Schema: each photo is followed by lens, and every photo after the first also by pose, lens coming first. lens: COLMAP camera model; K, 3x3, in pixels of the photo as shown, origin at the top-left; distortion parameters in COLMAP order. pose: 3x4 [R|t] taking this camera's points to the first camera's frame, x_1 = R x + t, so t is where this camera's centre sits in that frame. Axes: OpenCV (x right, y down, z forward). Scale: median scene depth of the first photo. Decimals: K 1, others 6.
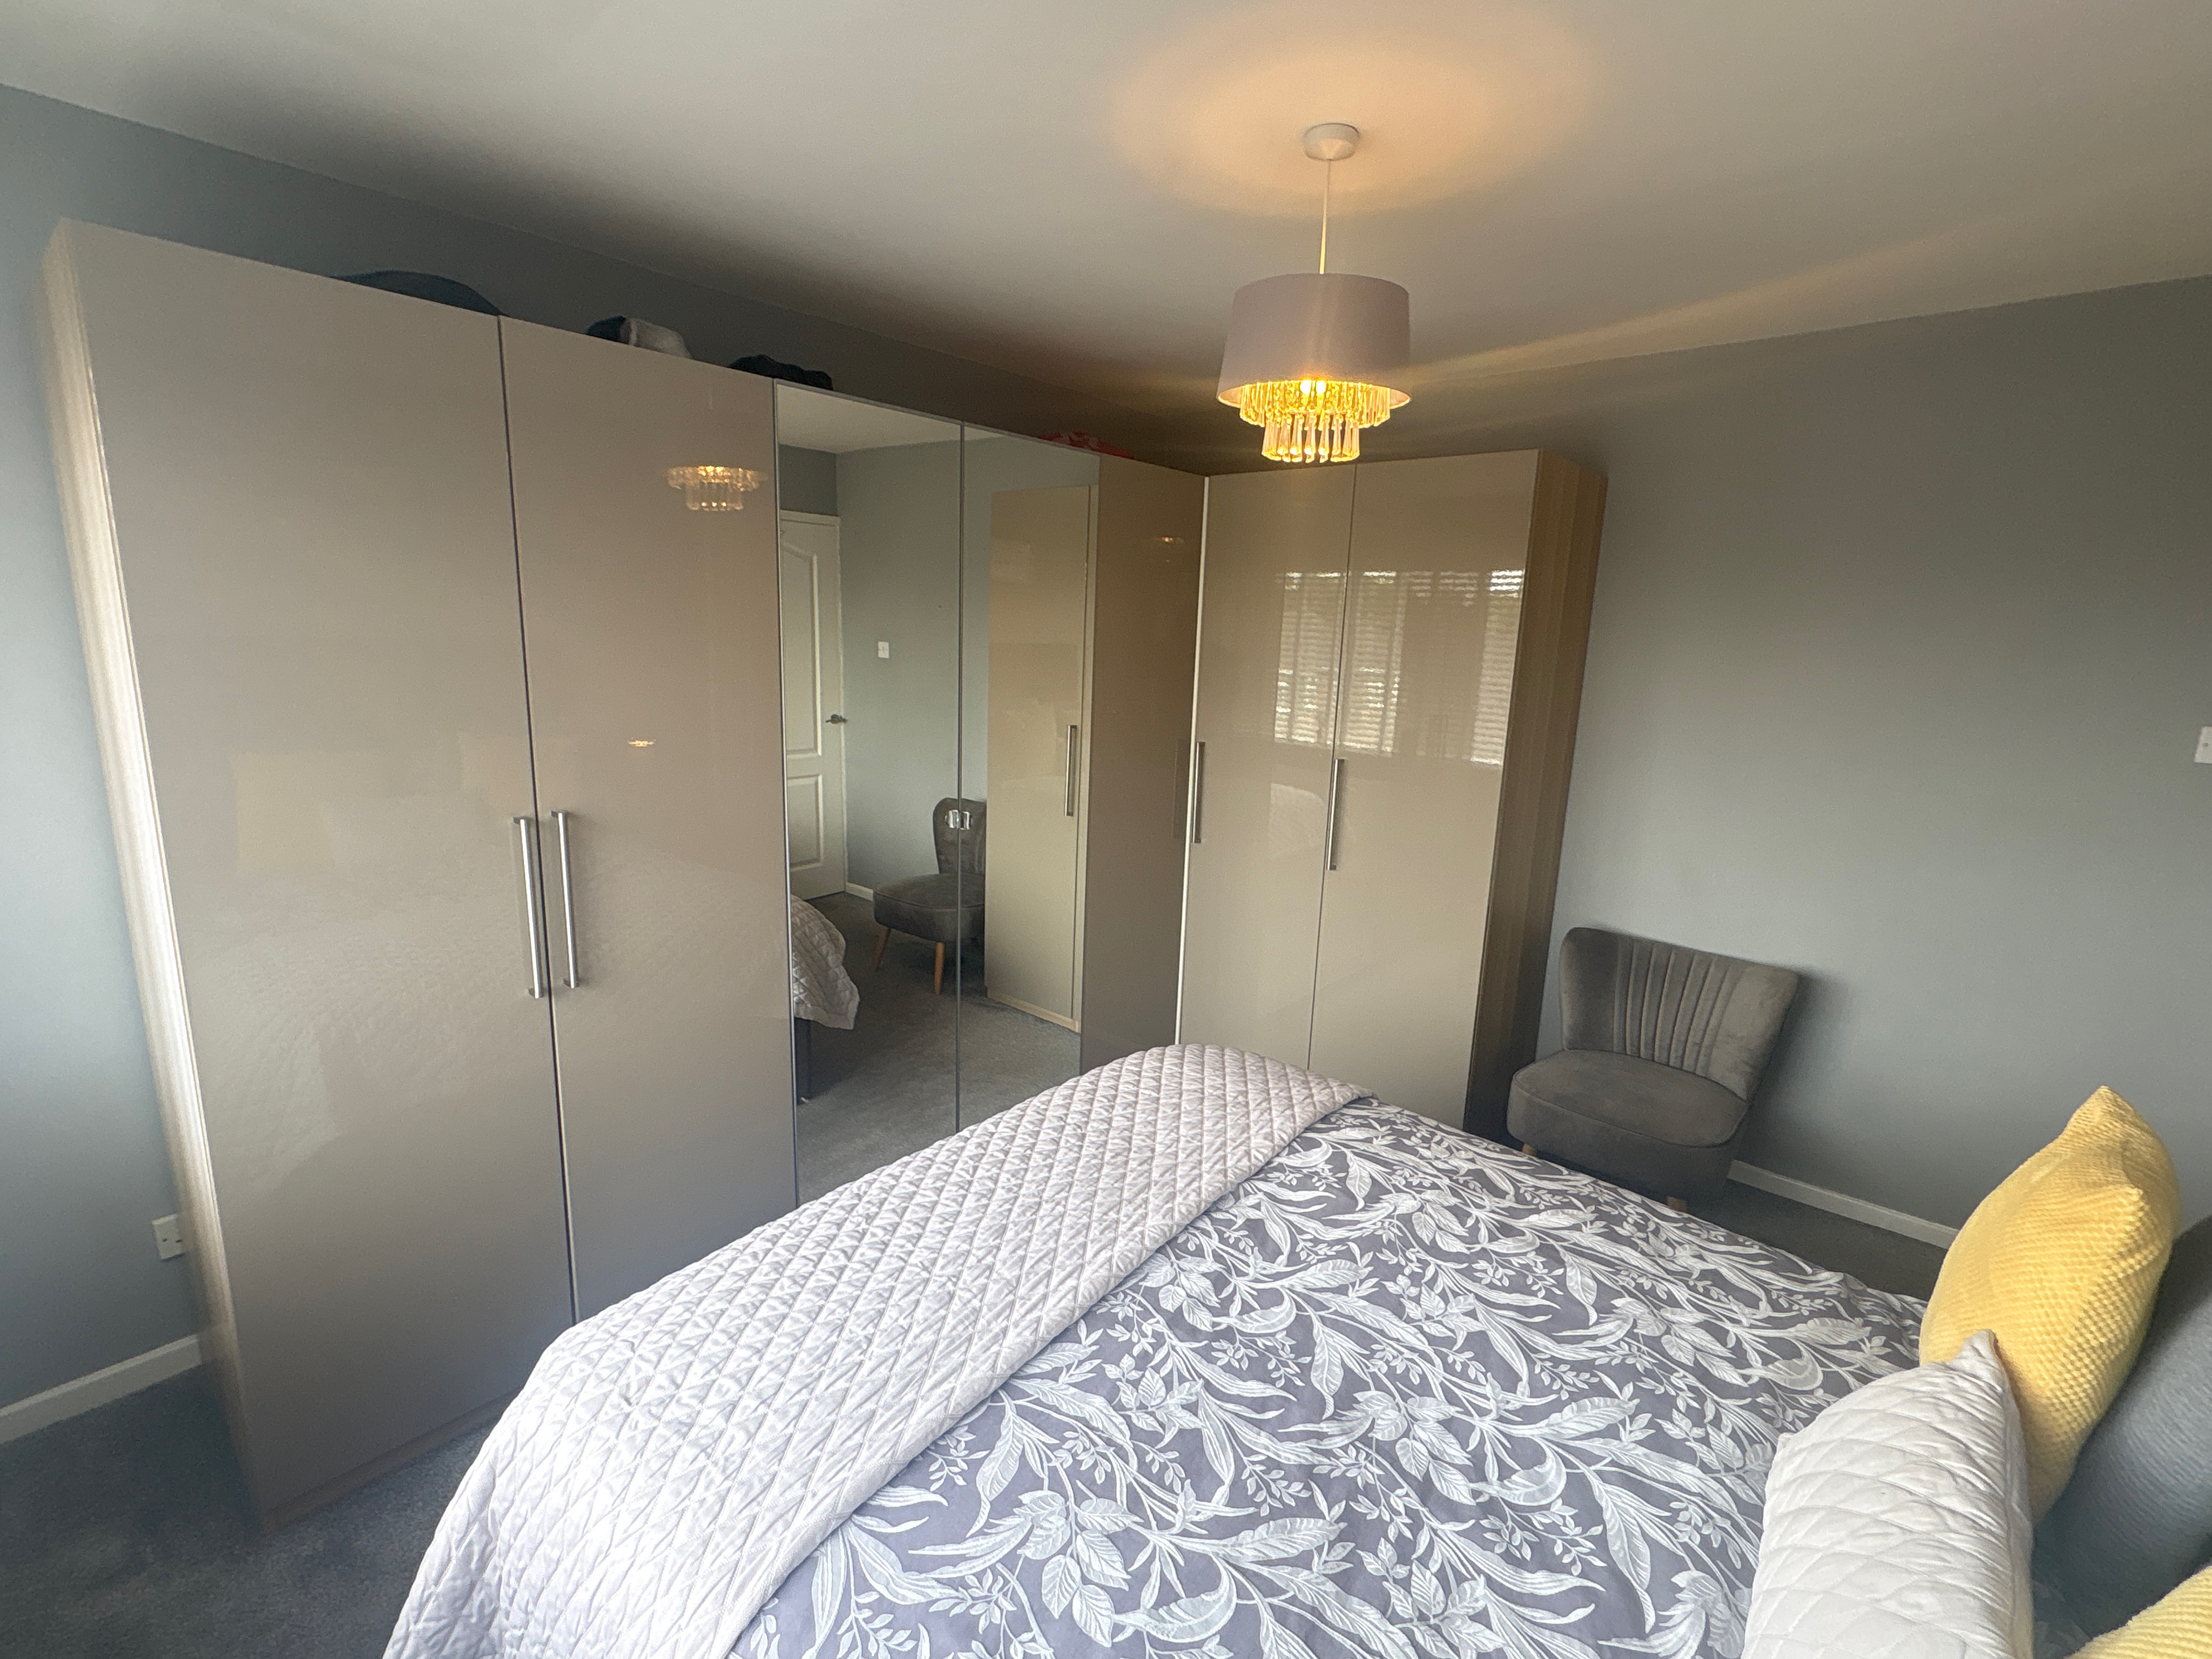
lens RADIAL K [[1011.7, 0, 1106.3], [0, 1011.7, 821.0], [0, 0, 1]] dist [0.002671, 0.000091]
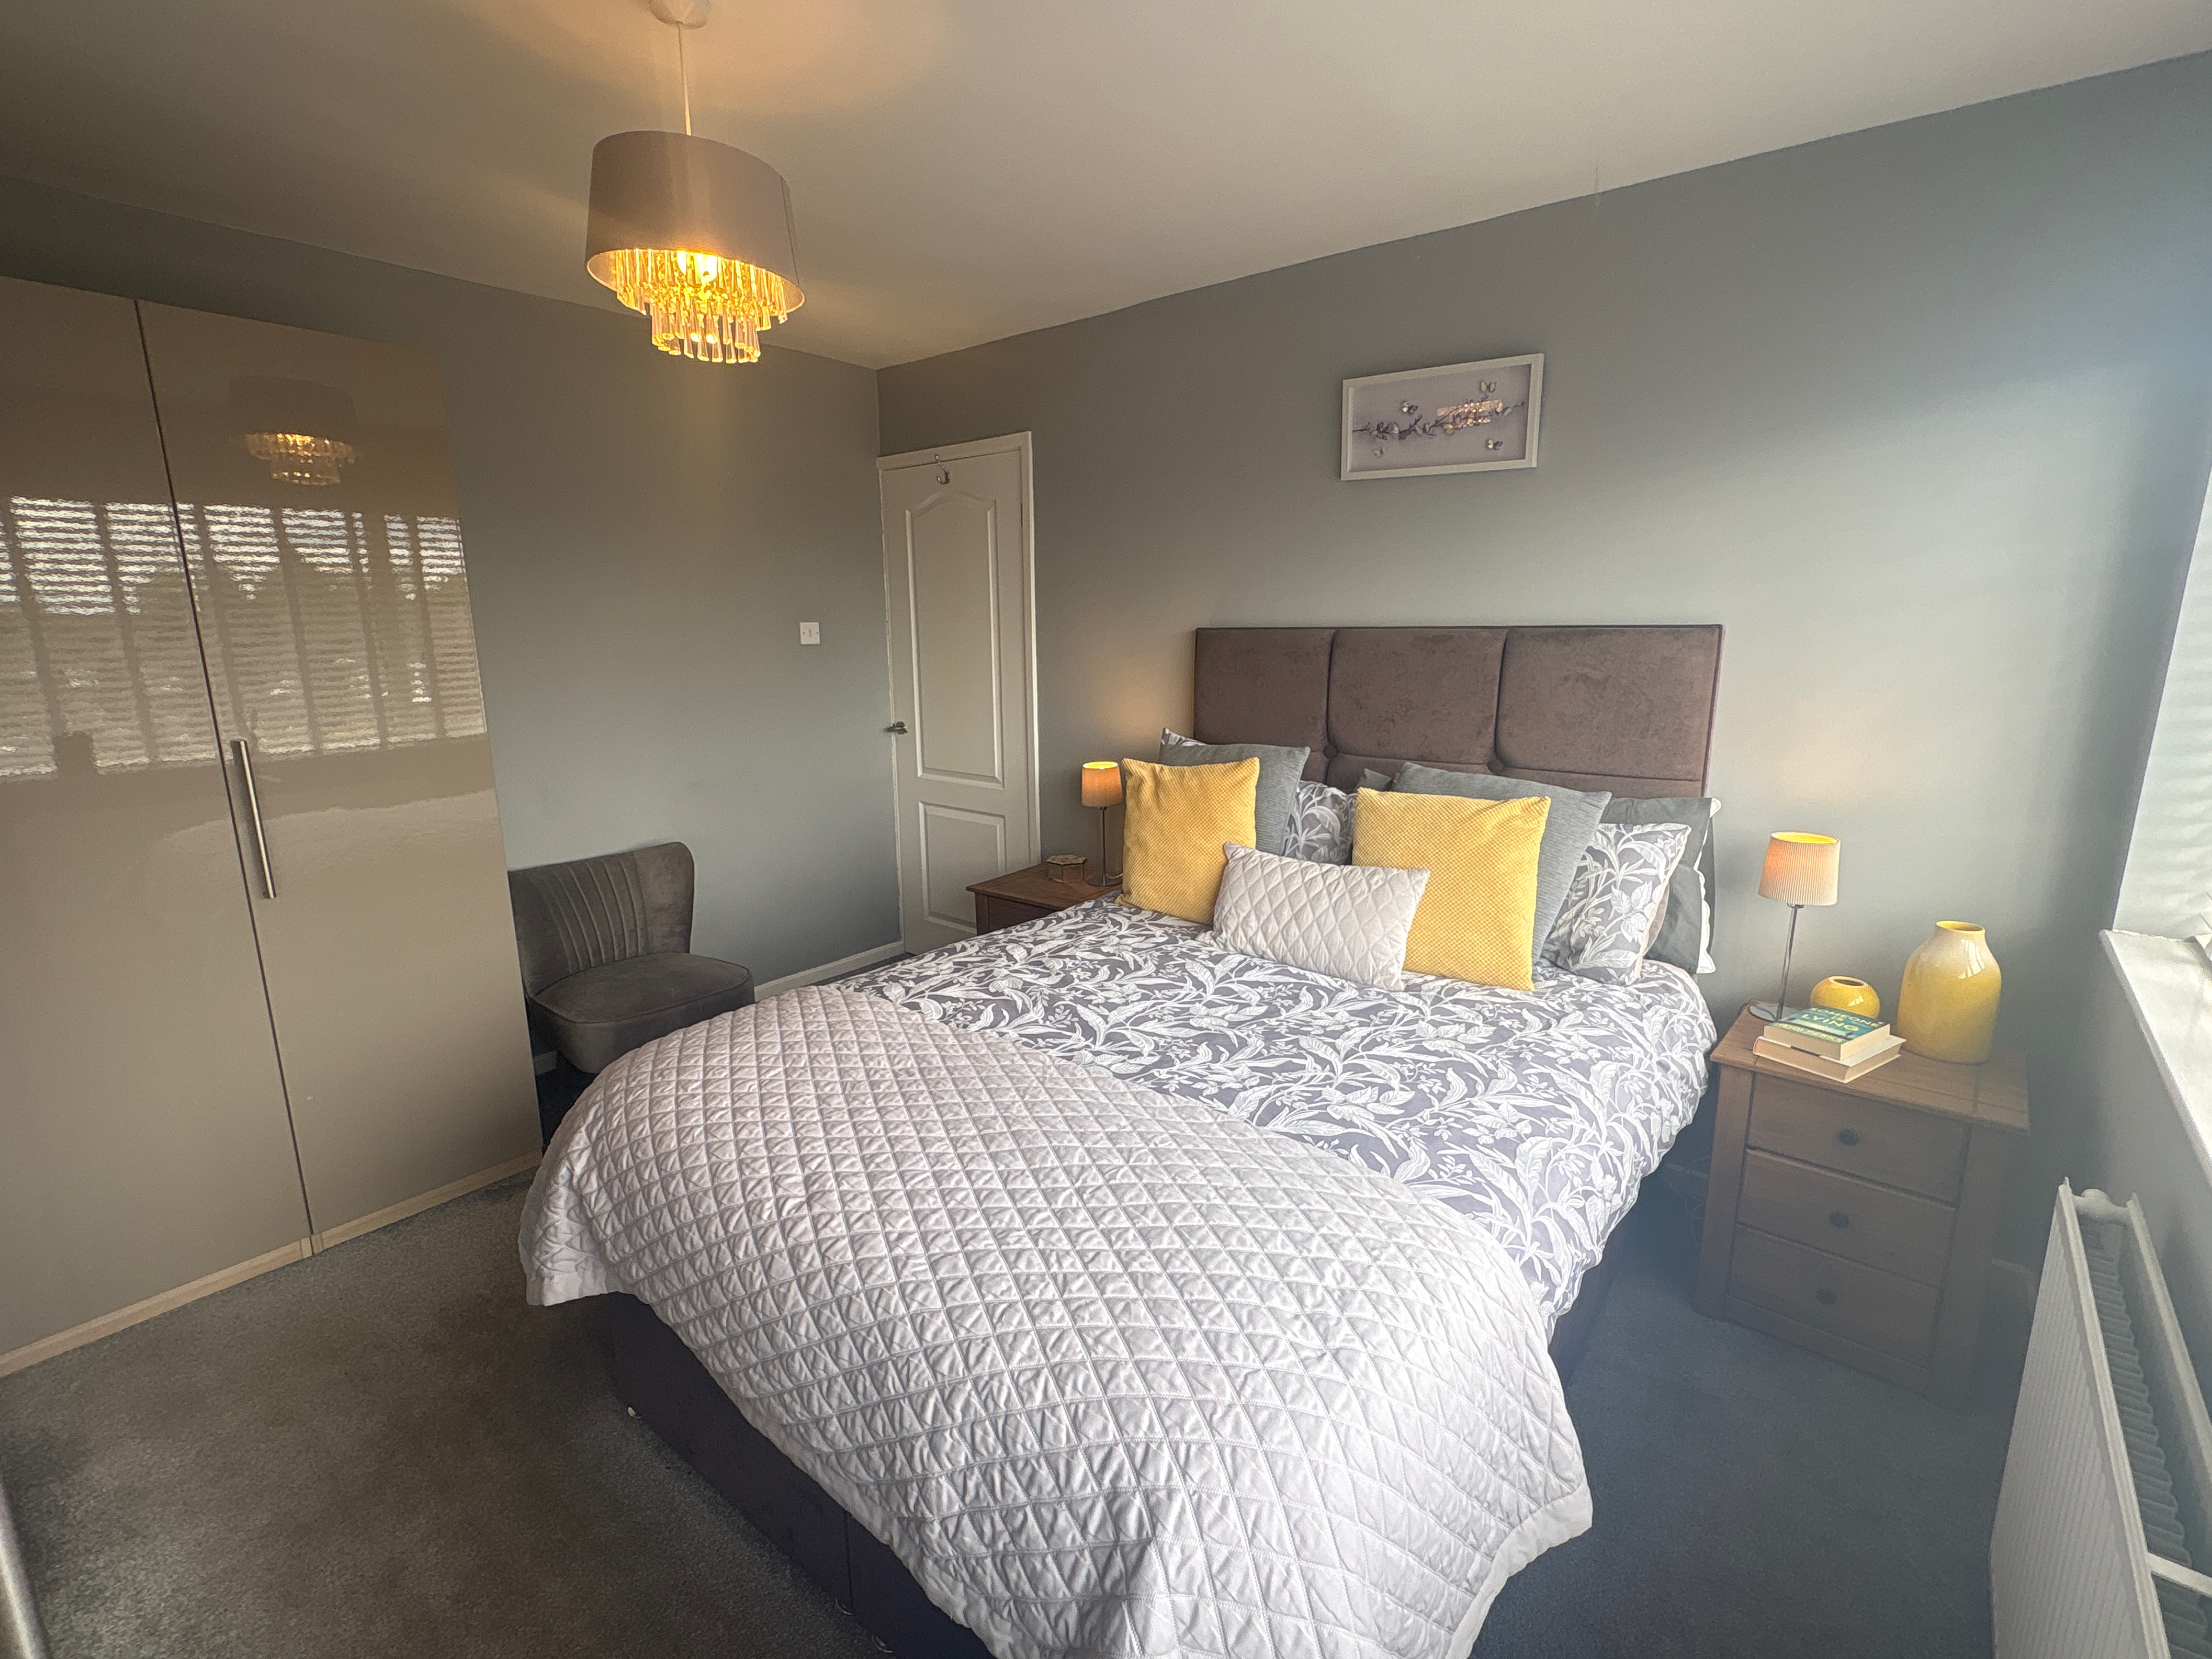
lens RADIAL K [[1011.7, 0, 1107.5], [0, 1011.7, 833.8], [0, 0, 1]] dist [0.002671, 0.000091]
pose [[-0.037415, -0.243228, 0.969247, -1.080687], [0.194603, 0.949584, 0.245806, -0.119938], [-0.980168, 0.197816, 0.011804, 0.946819]]
